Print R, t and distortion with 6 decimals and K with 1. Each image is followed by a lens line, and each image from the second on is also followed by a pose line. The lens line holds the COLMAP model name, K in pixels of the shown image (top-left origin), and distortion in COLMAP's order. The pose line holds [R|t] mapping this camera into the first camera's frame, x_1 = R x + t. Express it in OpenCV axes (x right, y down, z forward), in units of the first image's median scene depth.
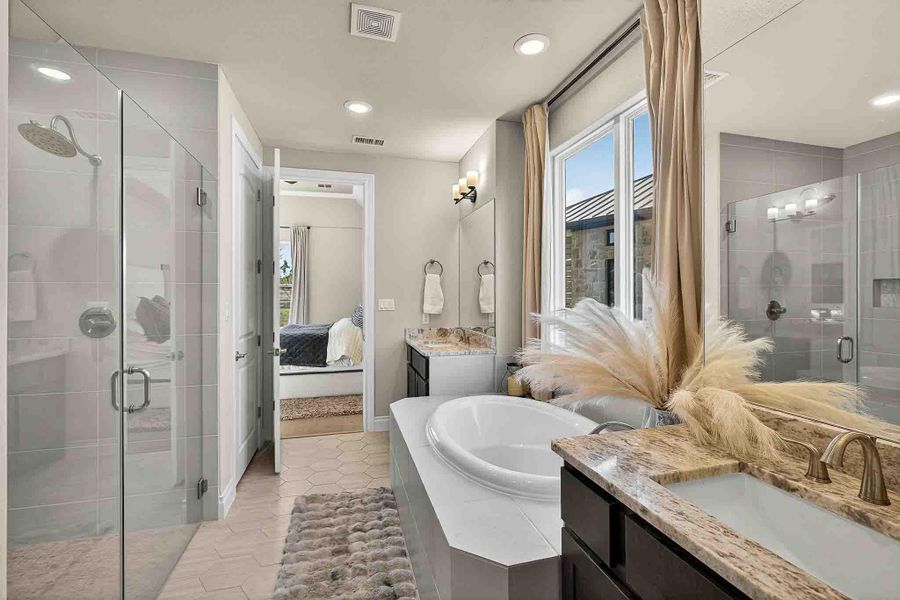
lens RADIAL K [[408.2, 0, 455.0], [0, 408.2, 291.1], [0, 0, 1]] dist [0.000520, -0.000104]
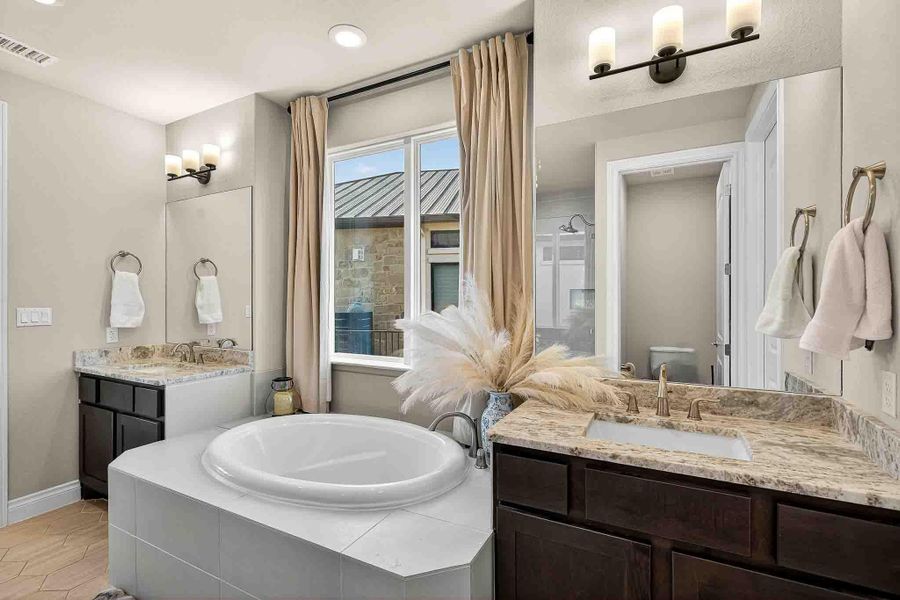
lens RADIAL K [[408.2, 0, 457.7], [0, 408.2, 299.4], [0, 0, 1]] dist [0.000520, -0.000104]
pose [[0.681904, 0.002372, 0.731438, -0.247845], [-0.005212, 0.999985, 0.001617, 0.002764], [-0.731423, -0.004915, 0.681906, 0.124433]]
